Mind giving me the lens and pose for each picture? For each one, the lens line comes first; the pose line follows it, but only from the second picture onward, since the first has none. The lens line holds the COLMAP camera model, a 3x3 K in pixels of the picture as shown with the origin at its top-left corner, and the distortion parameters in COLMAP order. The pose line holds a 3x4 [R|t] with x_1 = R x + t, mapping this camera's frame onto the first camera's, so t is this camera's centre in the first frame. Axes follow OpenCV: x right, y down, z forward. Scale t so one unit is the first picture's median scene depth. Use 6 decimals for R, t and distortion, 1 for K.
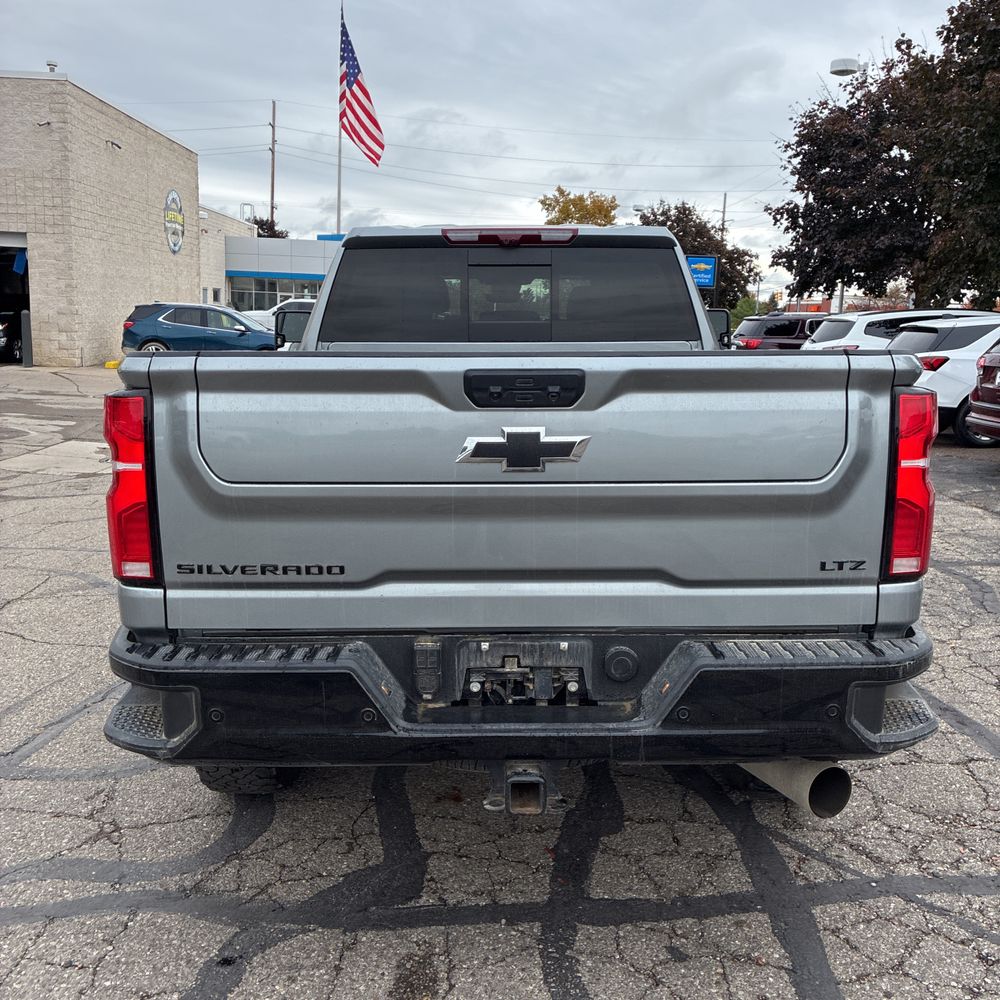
lens RADIAL K [[1012.5, 0, 516.9], [0, 1012.5, 491.2], [0, 0, 1]] dist [0.028235, 0.000000]
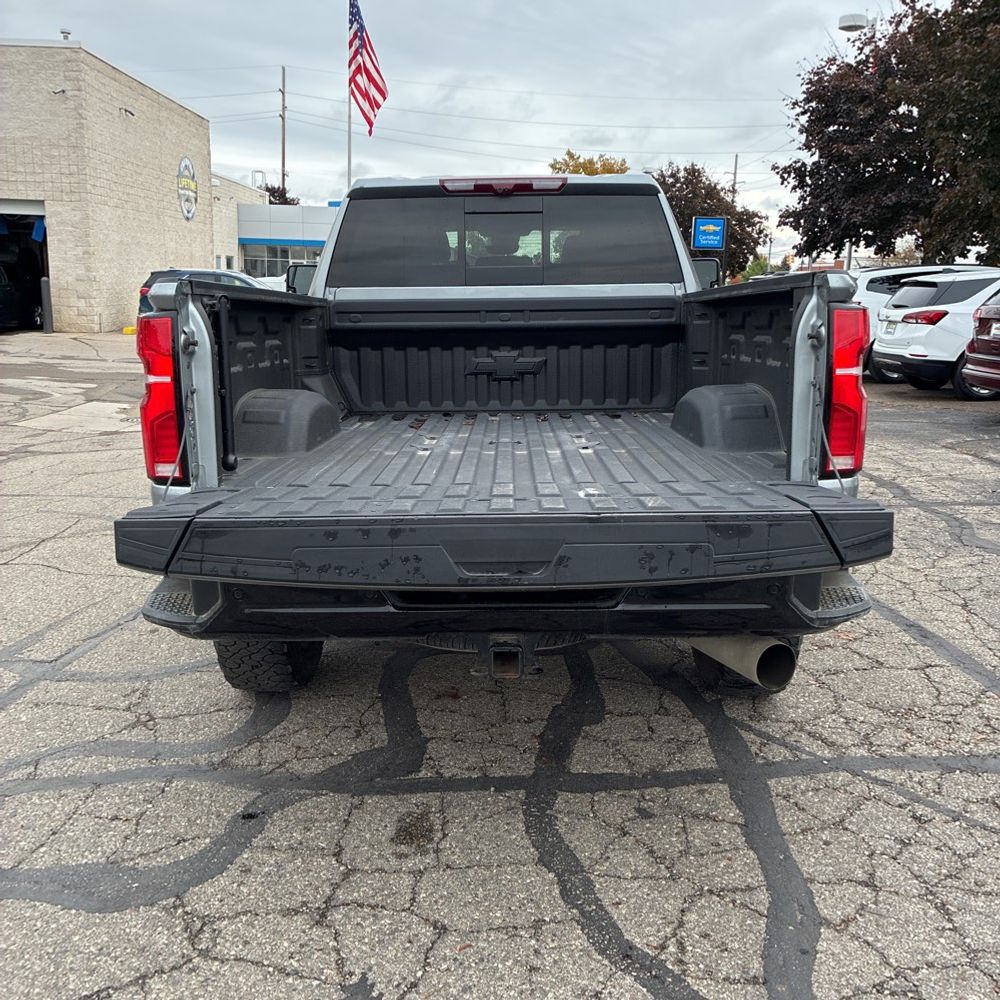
lens RADIAL K [[1012.5, 0, 506.9], [0, 1012.5, 487.5], [0, 0, 1]] dist [0.028235, 0.000000]
pose [[0.999714, -0.005080, -0.023386, 0.027270], [0.005737, 0.999588, 0.028123, 0.048621], [0.023234, -0.028249, 0.999331, -0.106067]]
